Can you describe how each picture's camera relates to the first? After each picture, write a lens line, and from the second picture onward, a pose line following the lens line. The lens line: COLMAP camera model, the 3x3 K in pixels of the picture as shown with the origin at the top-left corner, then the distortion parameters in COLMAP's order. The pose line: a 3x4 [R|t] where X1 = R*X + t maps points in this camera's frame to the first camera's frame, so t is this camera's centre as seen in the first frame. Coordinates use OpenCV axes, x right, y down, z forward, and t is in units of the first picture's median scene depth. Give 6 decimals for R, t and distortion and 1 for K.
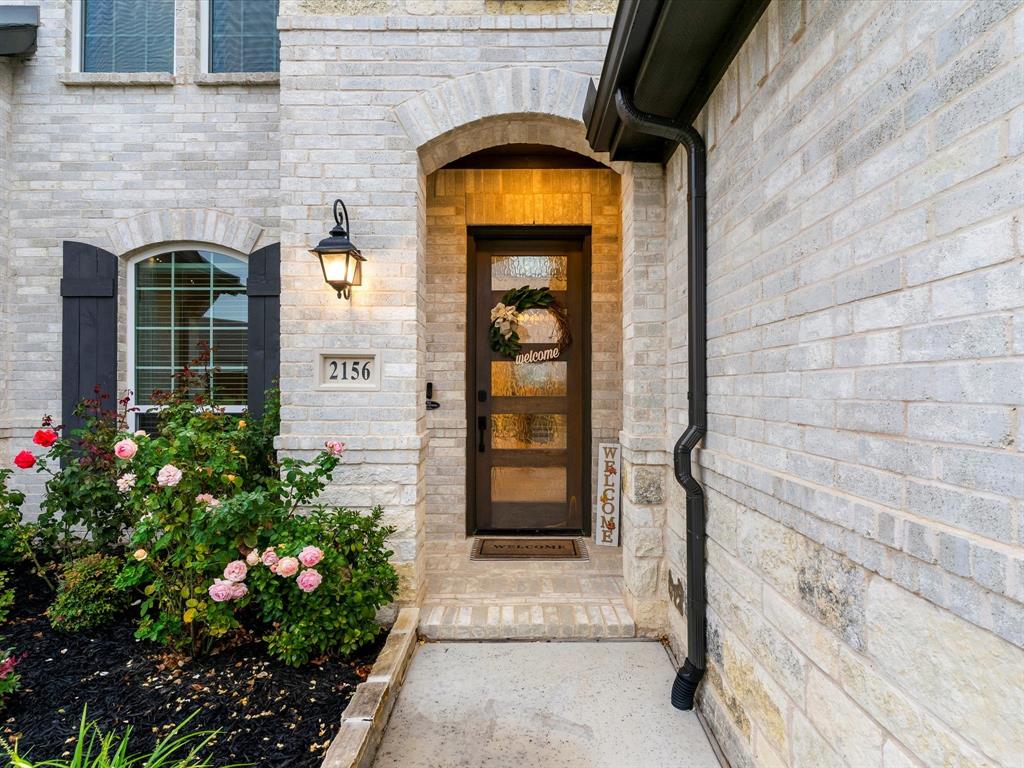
lens RADIAL K [[546.5, 0, 512.0], [0, 546.5, 384.0], [0, 0, 1]] dist [0.002442, 0.001177]
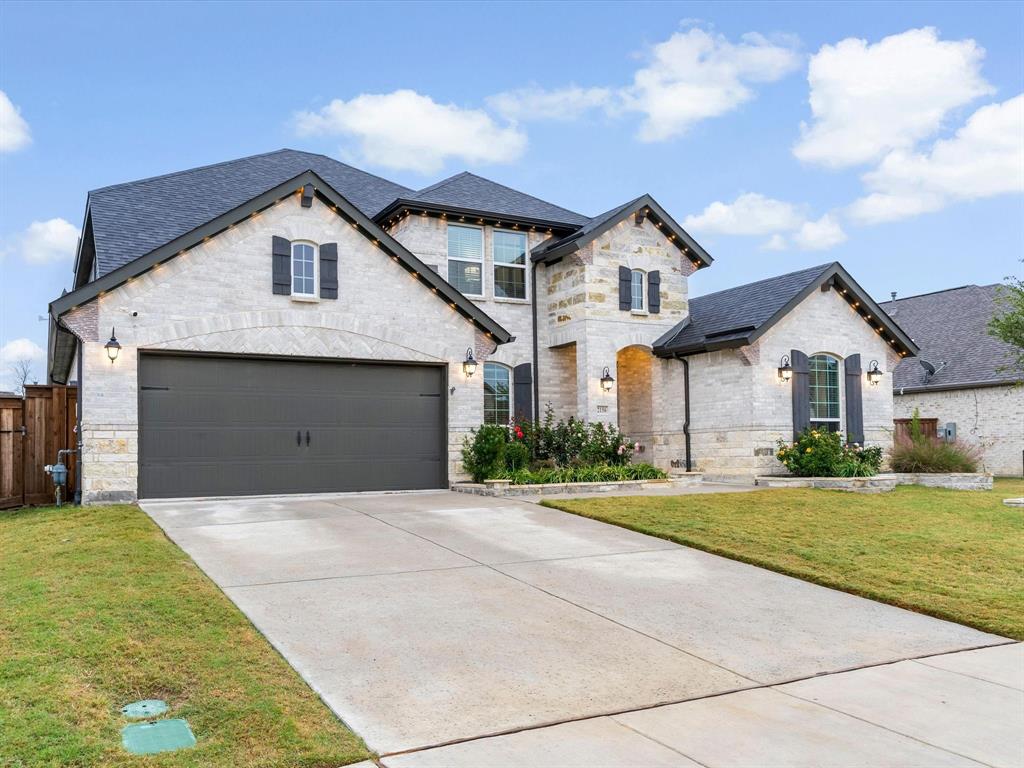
lens RADIAL K [[793.0, 0, 474.8], [0, 793.0, 433.4], [0, 0, 1]] dist [-0.000306, -0.000503]
pose [[0.891800, -0.000482, 0.452429, -2.369885], [0.011697, 0.999690, -0.021991, 0.164188], [-0.452278, 0.024903, 0.891529, -2.312481]]
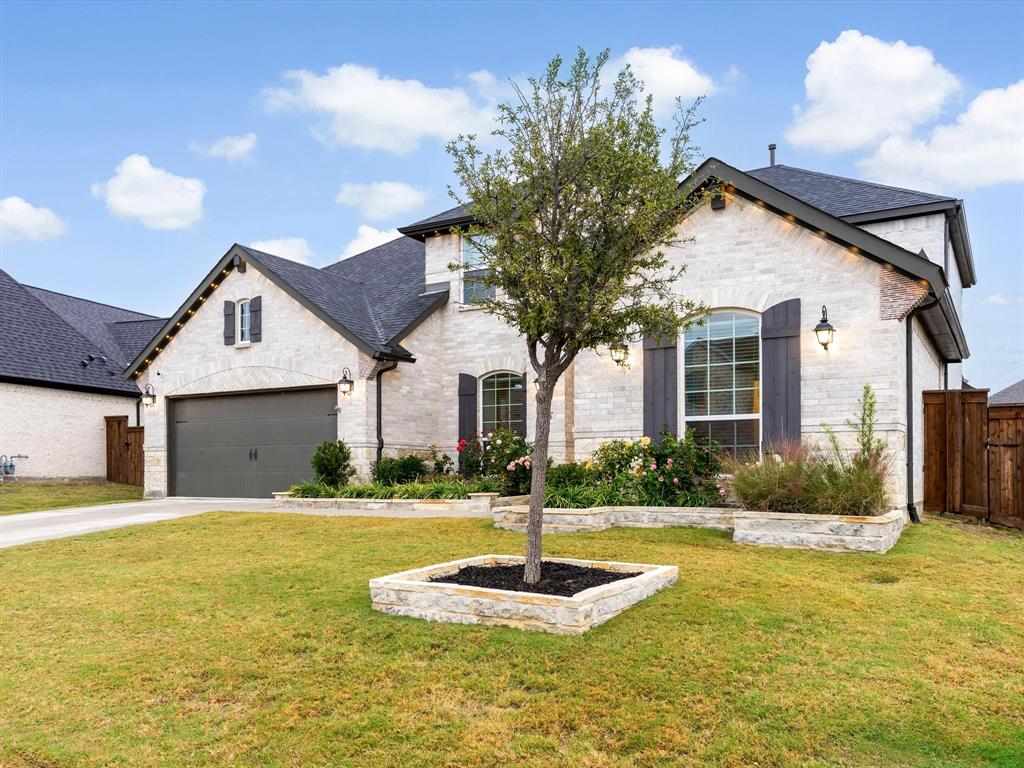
lens RADIAL K [[788.7, 0, 513.2], [0, 788.7, 466.2], [0, 0, 1]] dist [0.001085, 0.001301]
pose [[0.871699, -0.006304, -0.490001, 1.181467], [0.005417, 0.999980, -0.003228, 0.182089], [0.490012, 0.000160, 0.871716, -2.049825]]
